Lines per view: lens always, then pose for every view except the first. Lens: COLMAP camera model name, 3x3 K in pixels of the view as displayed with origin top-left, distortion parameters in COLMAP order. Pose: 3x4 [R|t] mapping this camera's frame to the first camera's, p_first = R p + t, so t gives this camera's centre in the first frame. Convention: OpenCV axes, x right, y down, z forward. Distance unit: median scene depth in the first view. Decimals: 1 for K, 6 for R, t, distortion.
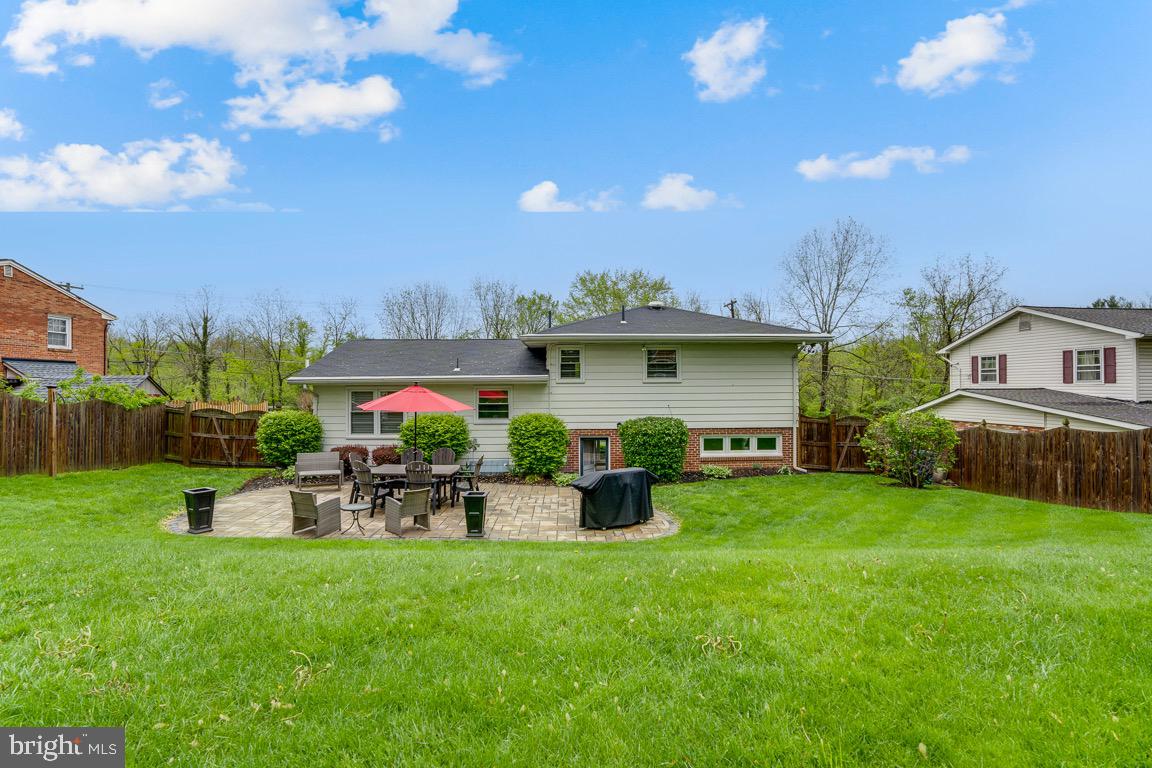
lens RADIAL K [[515.7, 0, 582.1], [0, 515.7, 384.4], [0, 0, 1]] dist [-0.022921, 0.000537]
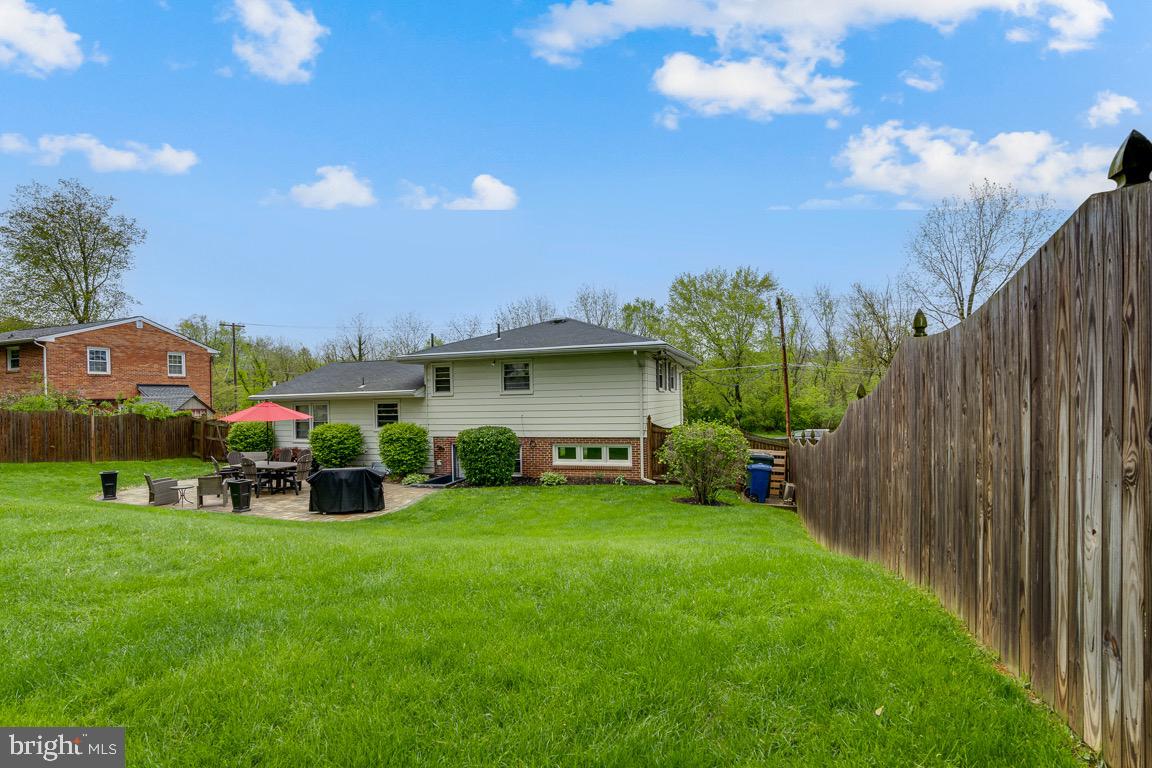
lens RADIAL K [[542.8, 0, 575.0], [0, 542.8, 388.2], [0, 0, 1]] dist [-0.015242, 0.000827]
pose [[0.937635, -0.020768, -0.346999, 0.664862], [0.018183, 0.999777, -0.010706, -0.002220], [0.347144, 0.003729, 0.937804, -0.022635]]
